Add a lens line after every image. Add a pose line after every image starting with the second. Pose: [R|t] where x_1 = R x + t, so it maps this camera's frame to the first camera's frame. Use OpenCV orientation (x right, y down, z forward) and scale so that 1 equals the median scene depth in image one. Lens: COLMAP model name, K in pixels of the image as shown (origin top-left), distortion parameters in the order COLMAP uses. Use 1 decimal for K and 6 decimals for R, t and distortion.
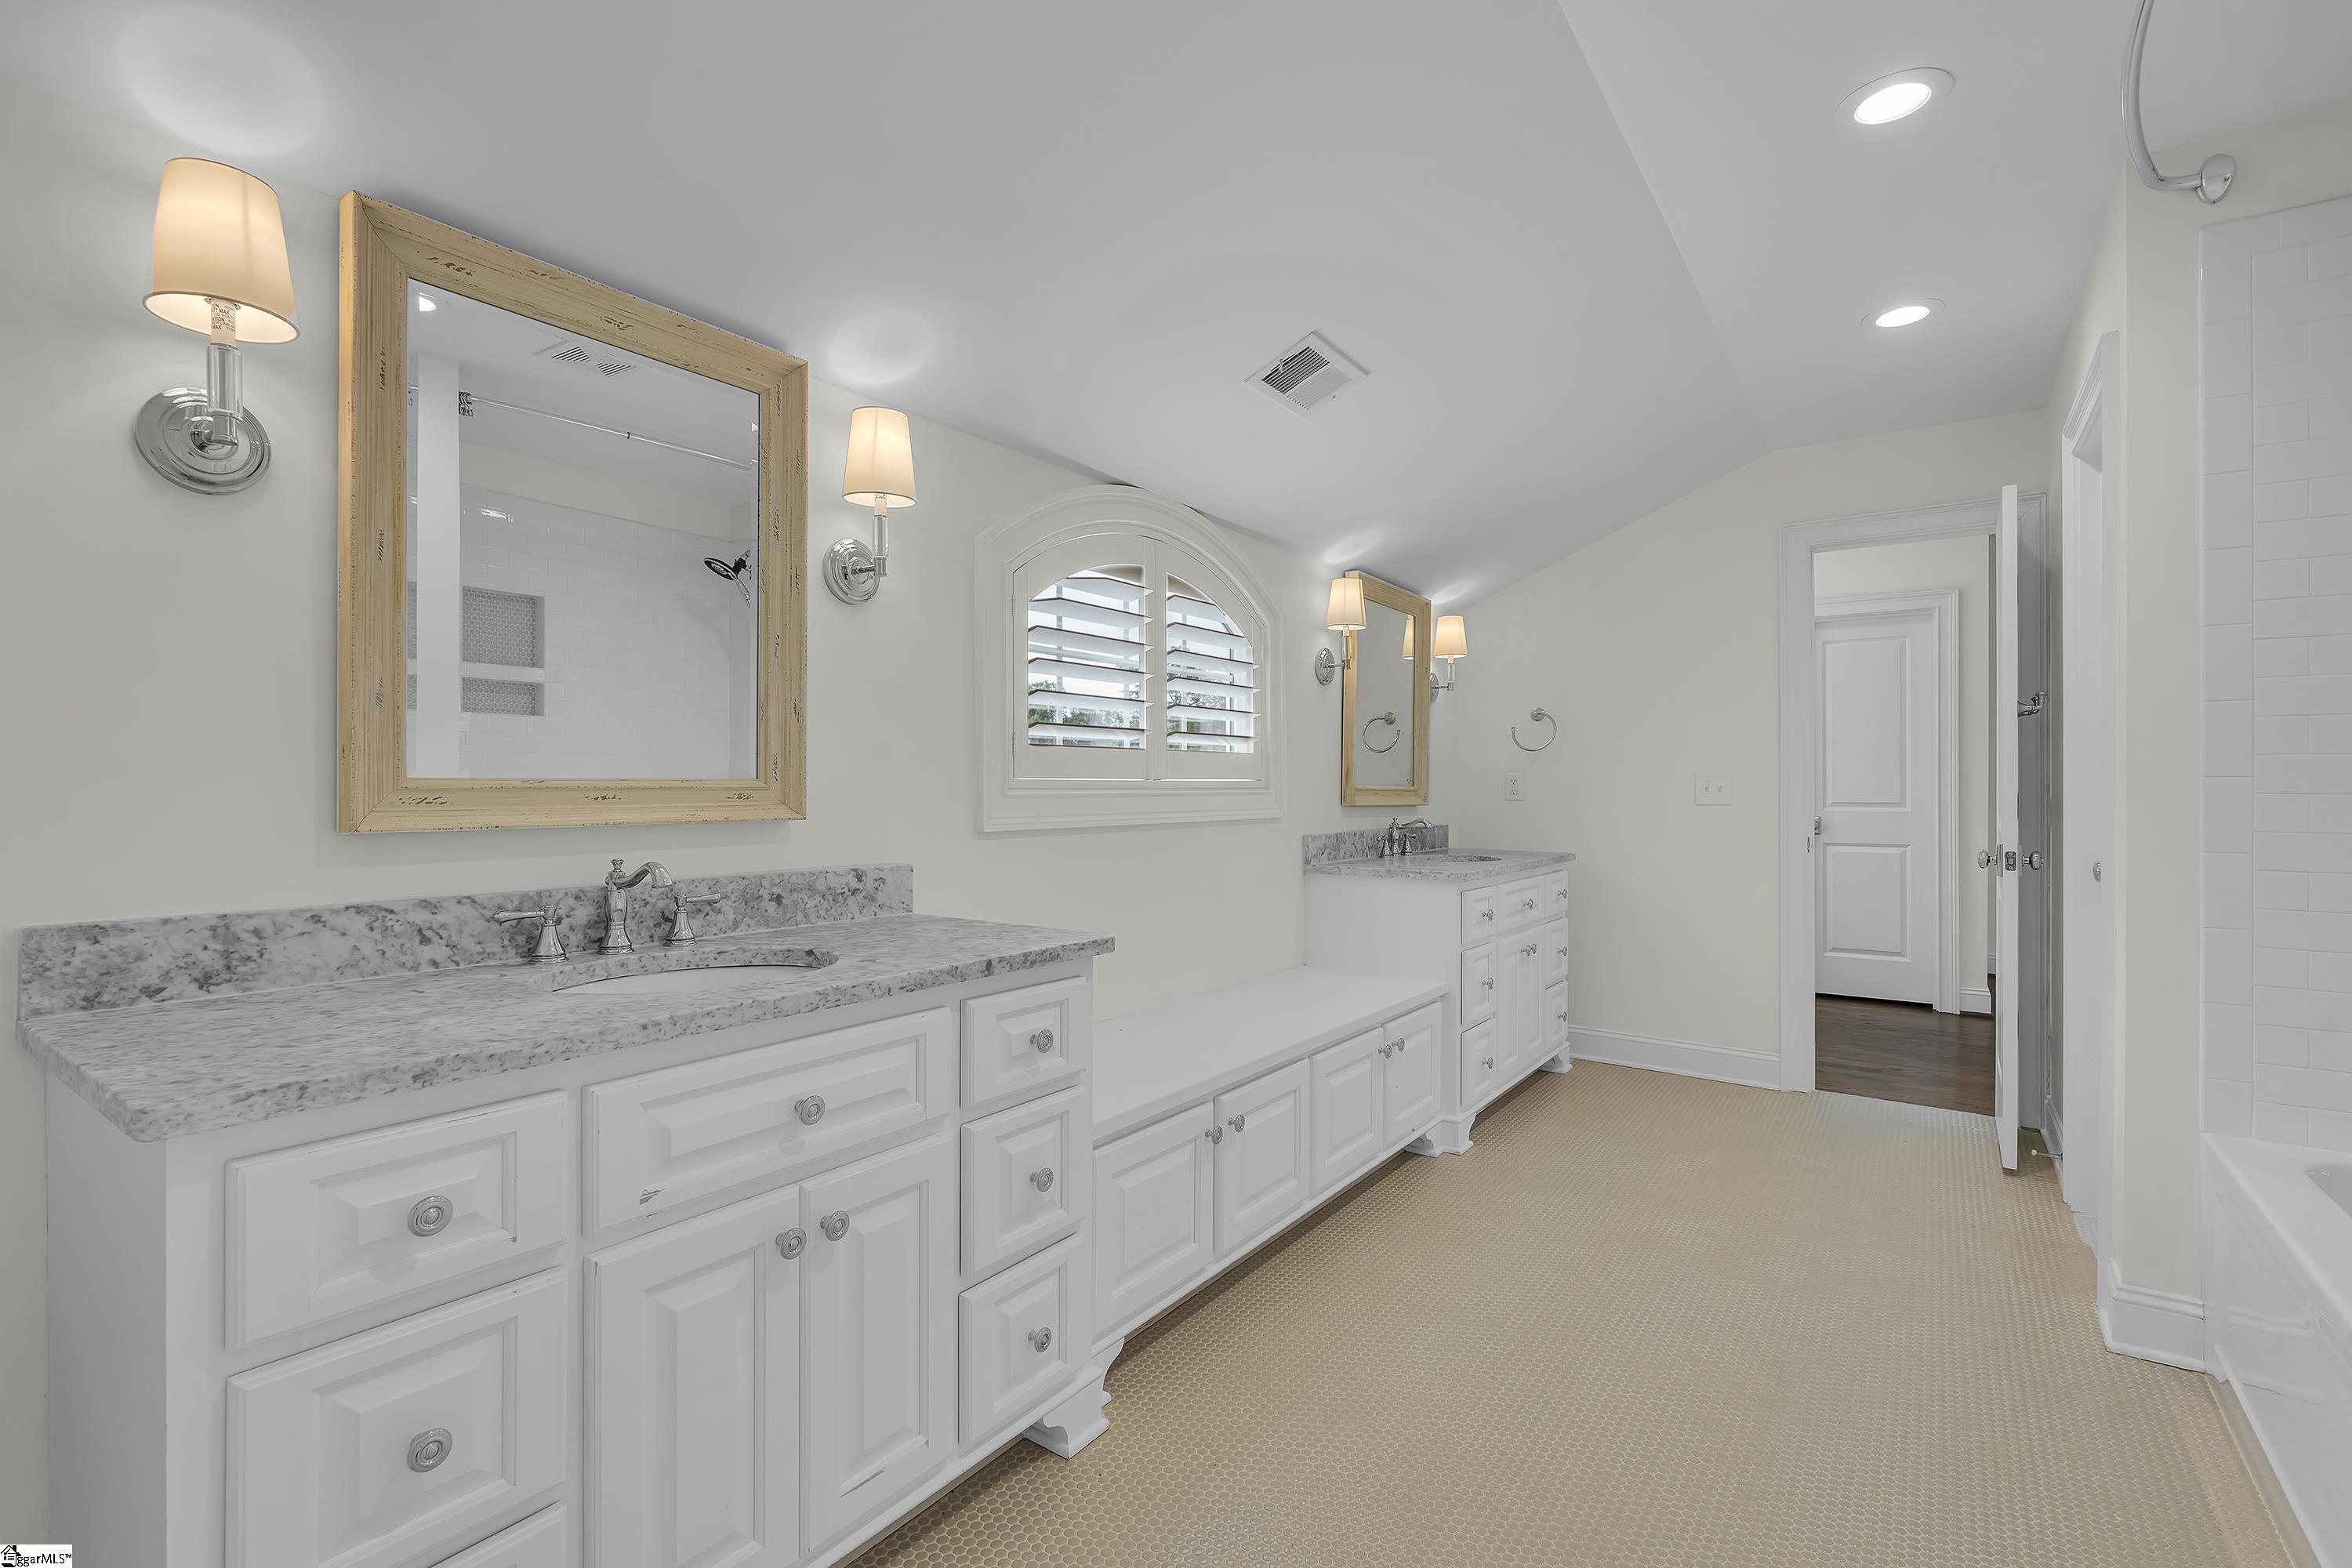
lens RADIAL K [[1032.3, 0, 1171.7], [0, 1032.3, 795.4], [0, 0, 1]] dist [-0.001148, -0.000094]
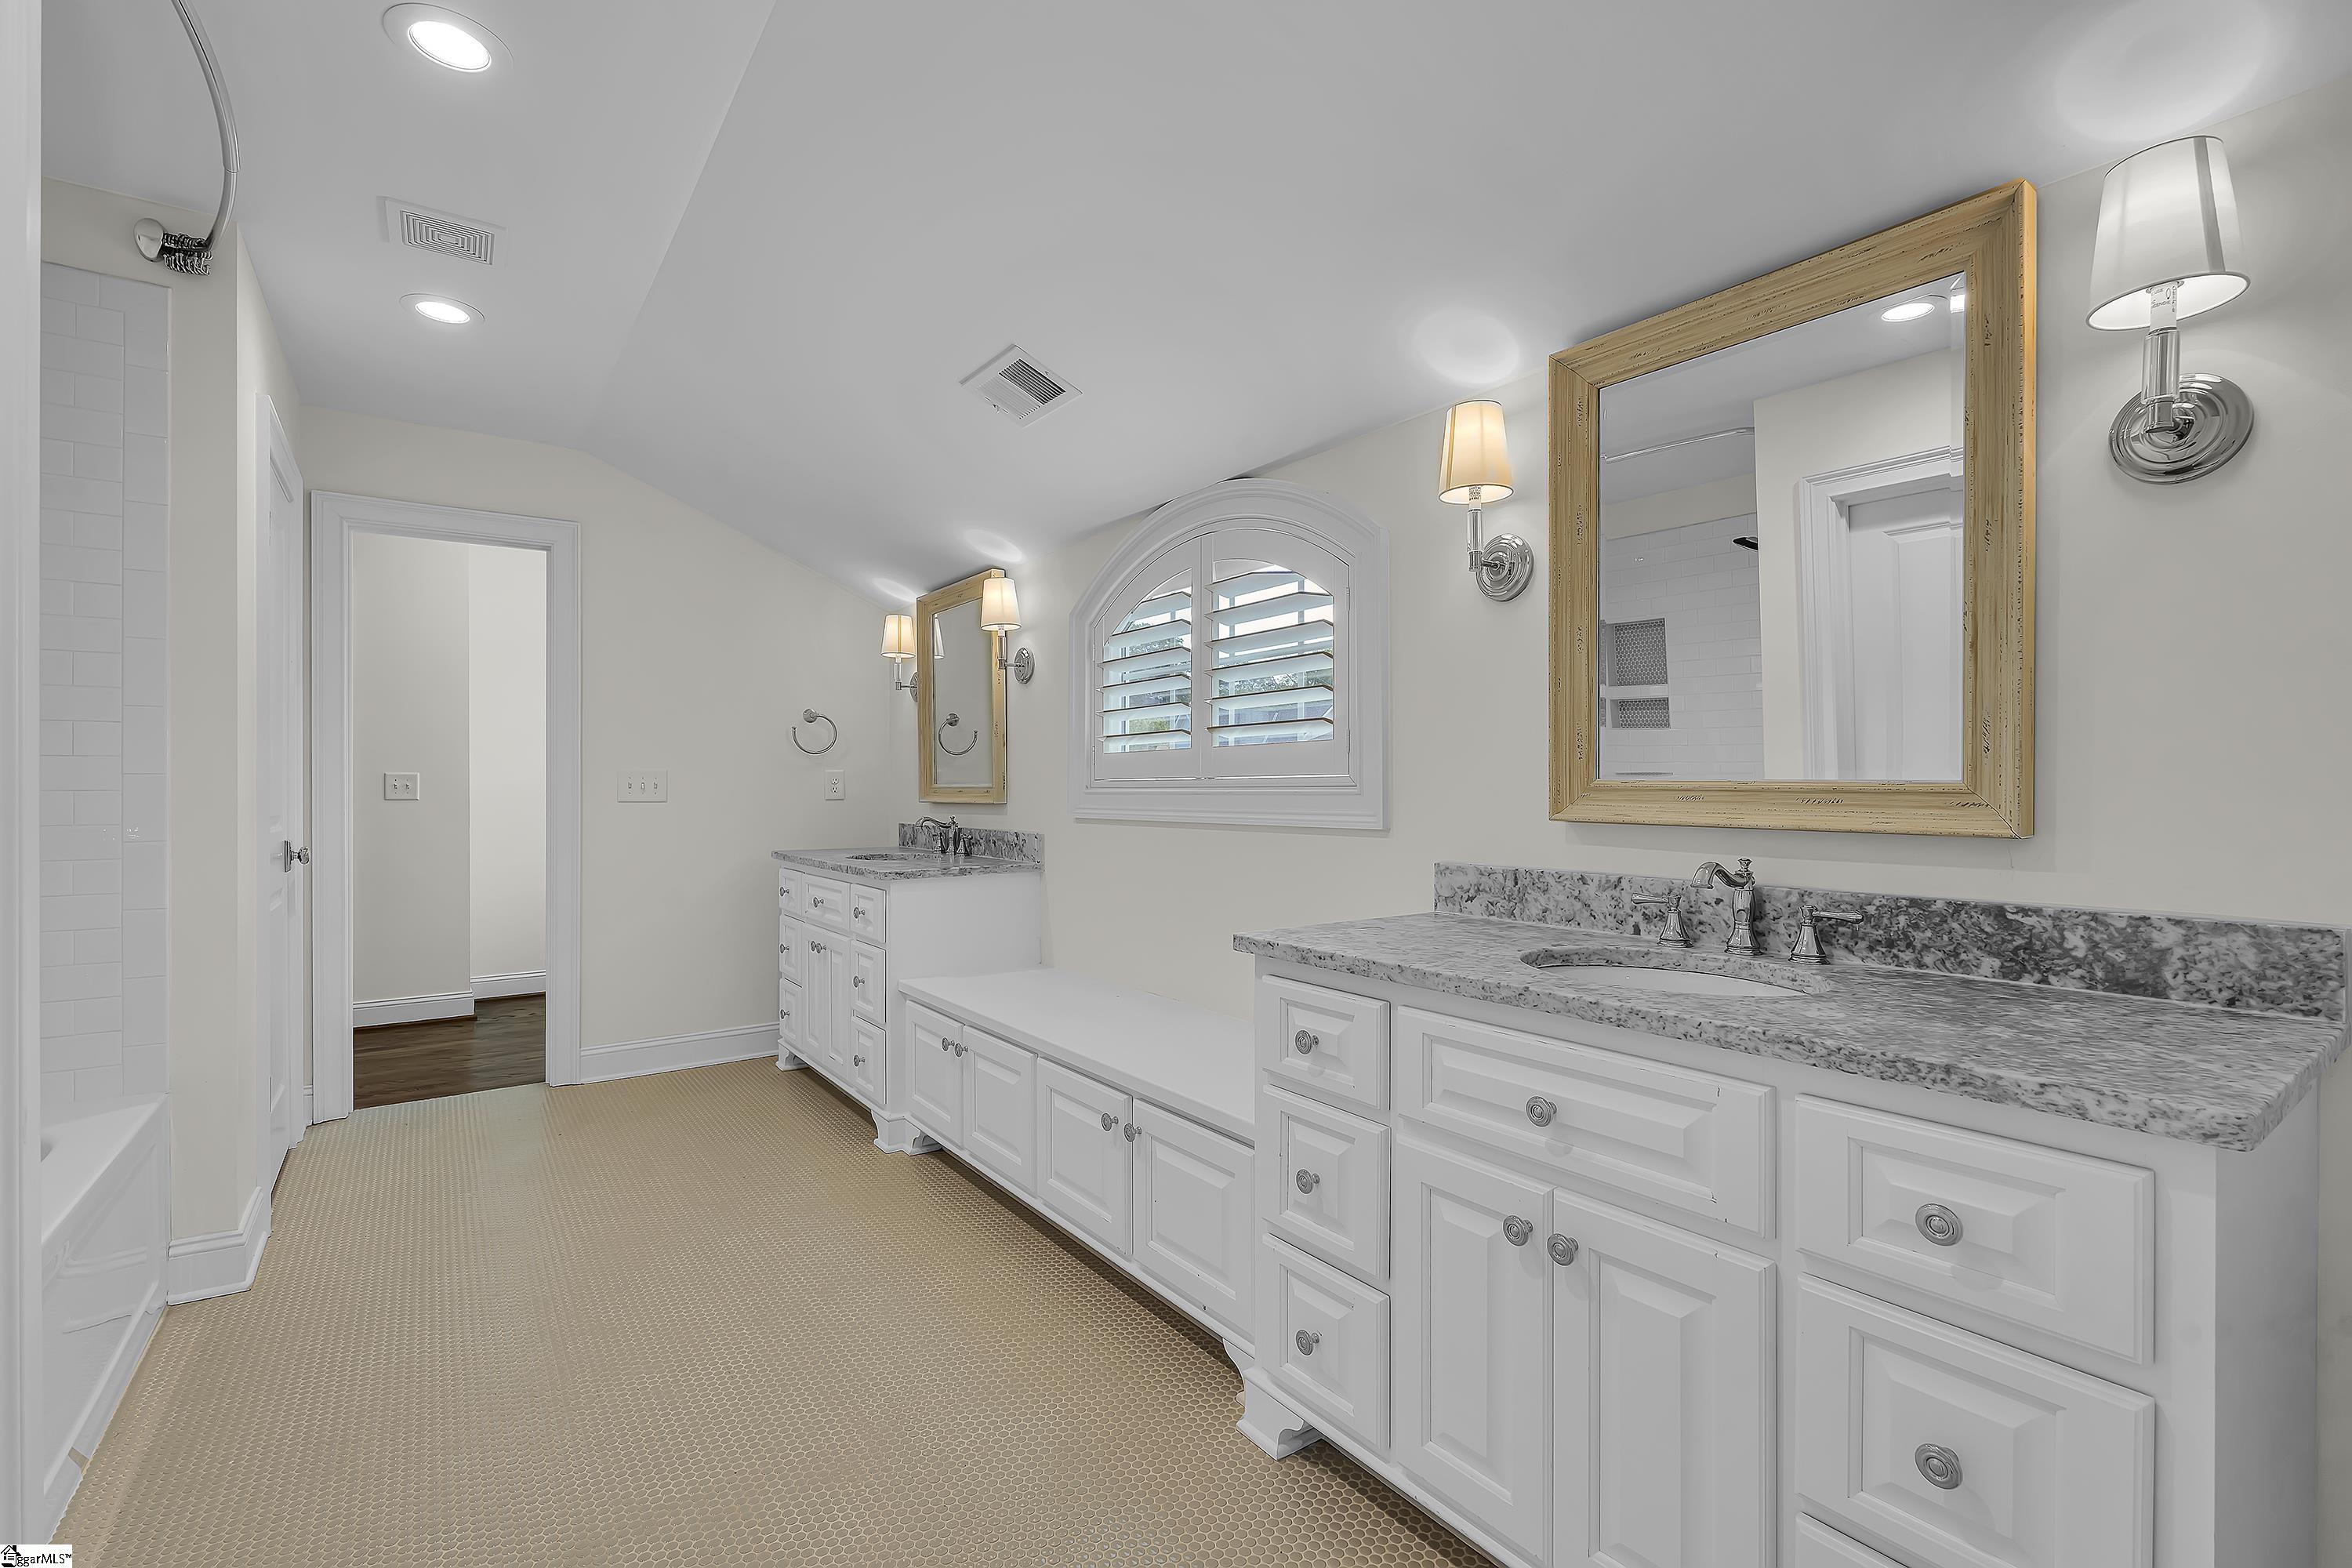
lens RADIAL K [[1032.3, 0, 1171.7], [0, 1032.3, 795.4], [0, 0, 1]] dist [-0.001148, -0.000094]
pose [[-0.306933, 0.004561, -0.951720, 0.765473], [-0.007163, 0.999949, 0.007102, -0.004787], [0.951704, 0.008997, -0.306885, 1.047540]]
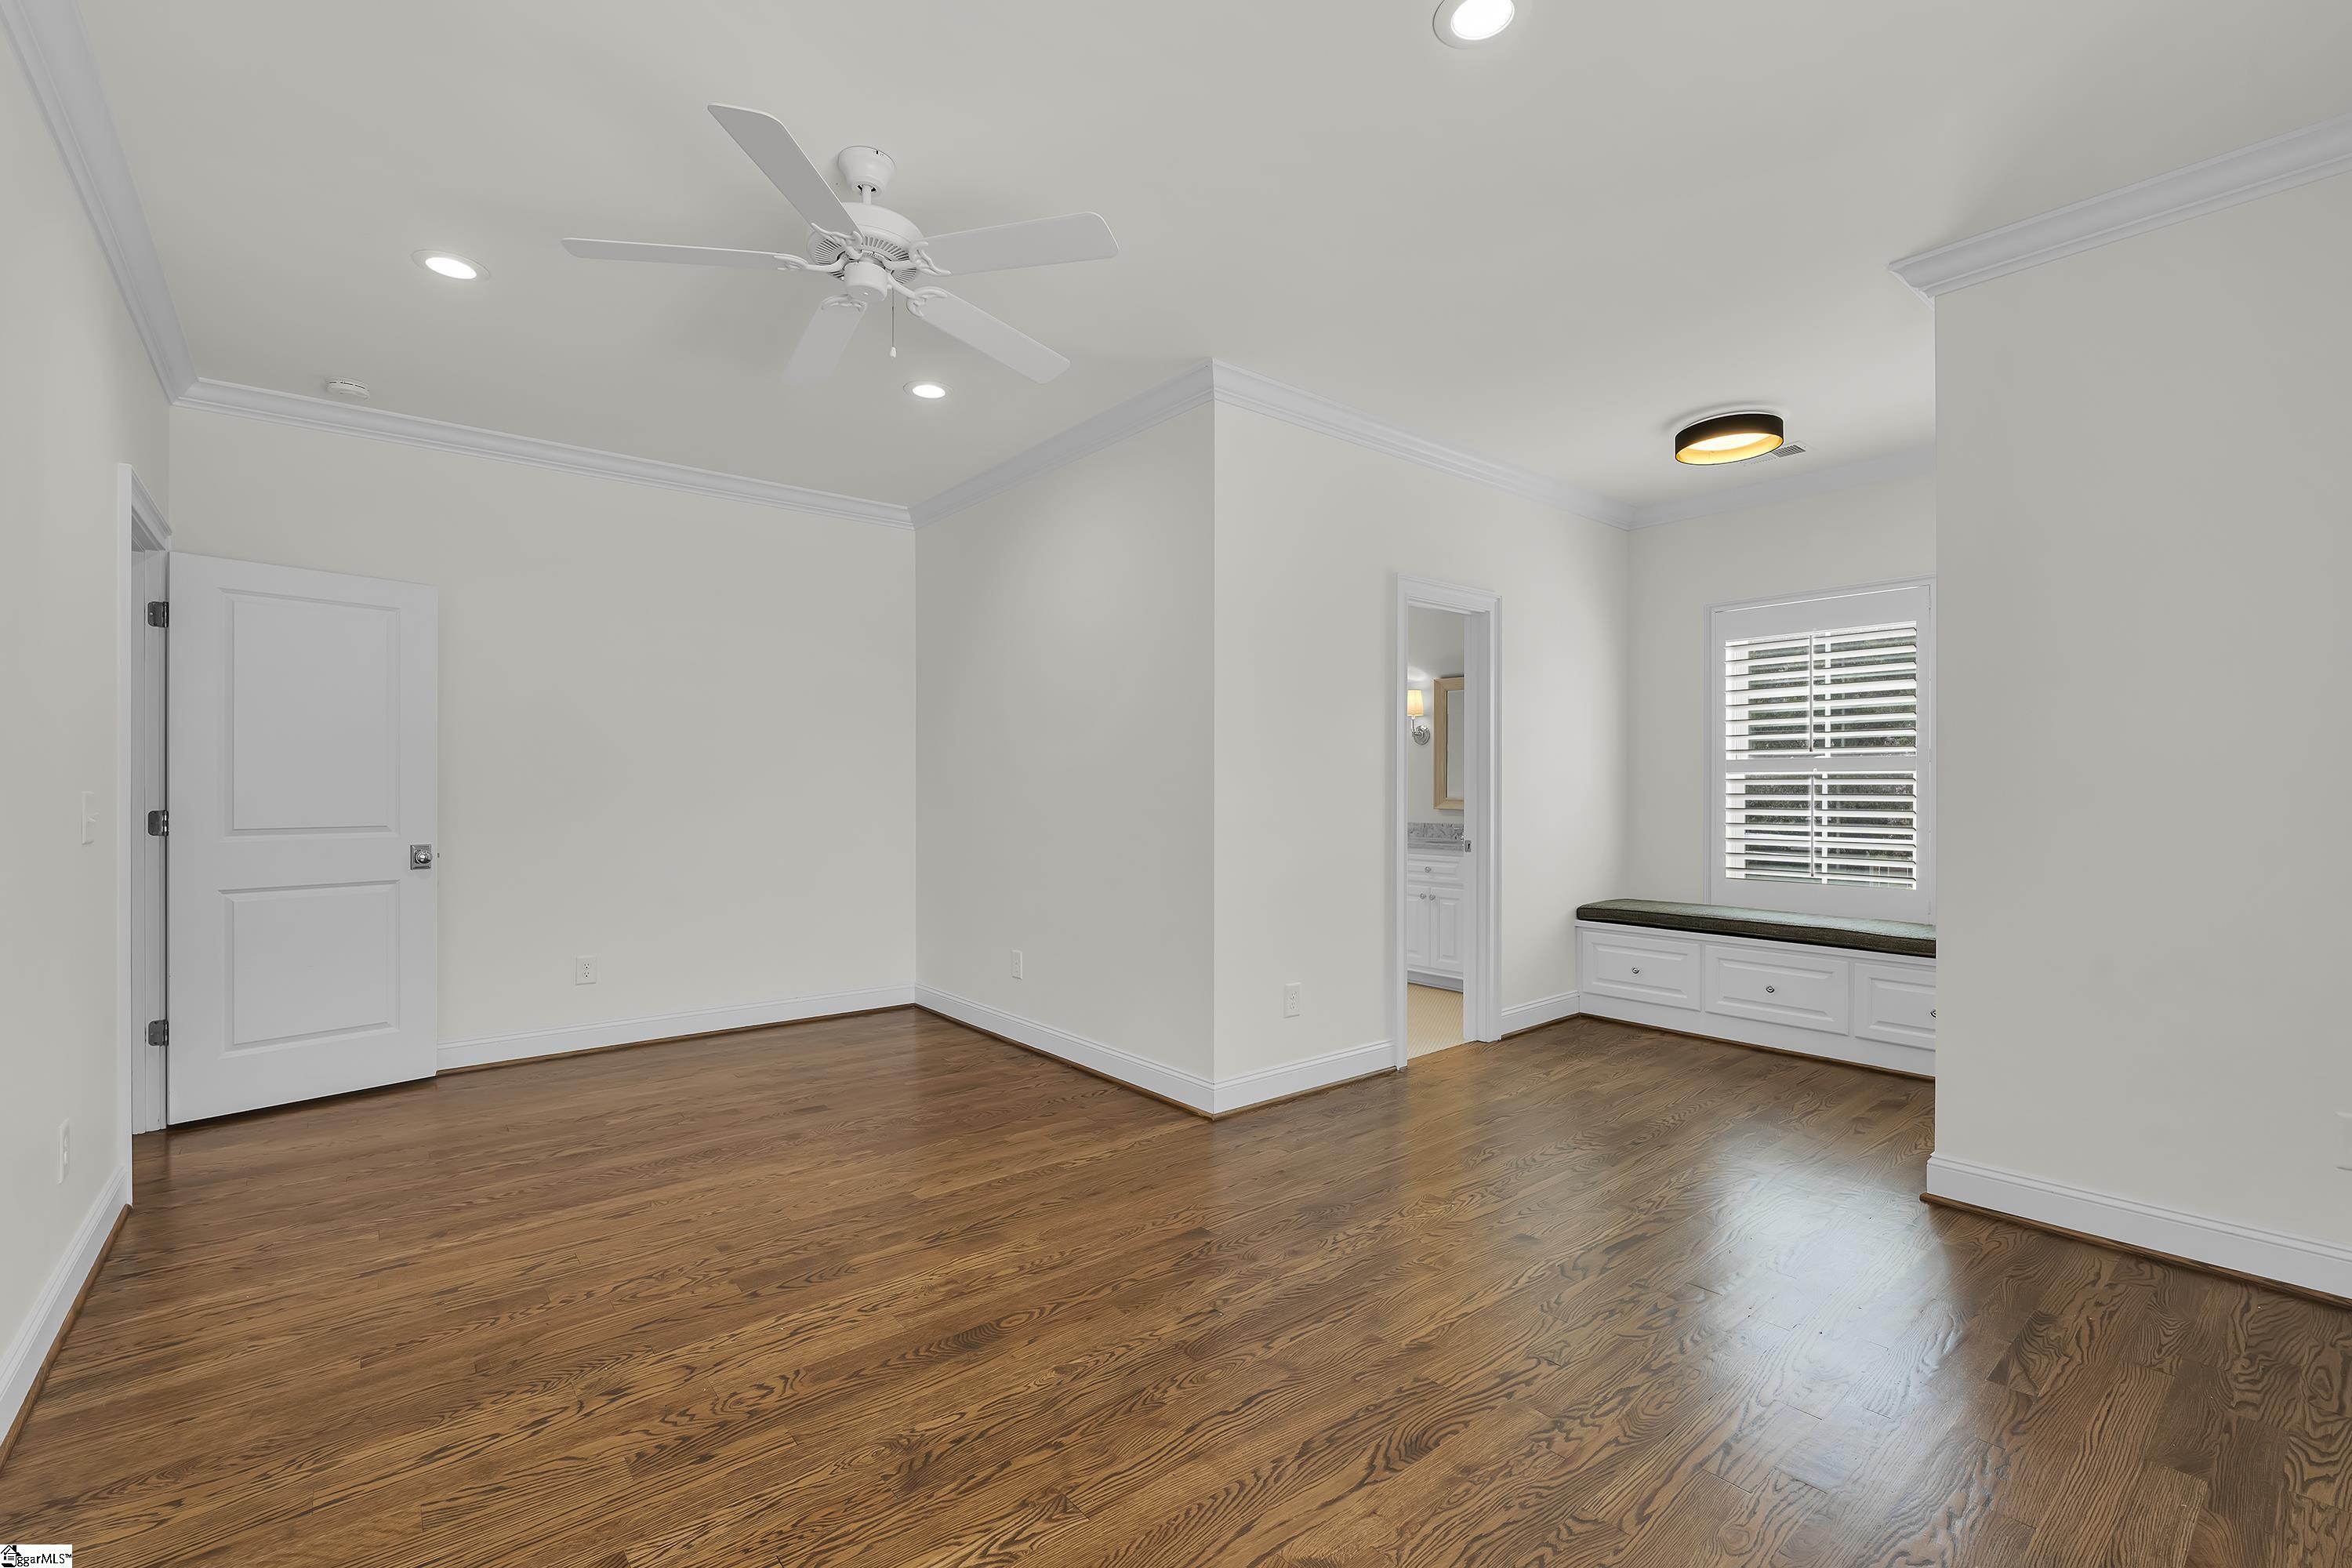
lens RADIAL K [[1032.3, 0, 1171.7], [0, 1032.3, 795.4], [0, 0, 1]] dist [-0.001148, -0.000094]
pose [[-0.253118, 0.002682, -0.967432, 4.826432], [-0.002122, 0.999992, 0.003327, -0.048797], [0.967433, 0.002895, -0.253110, 1.152989]]
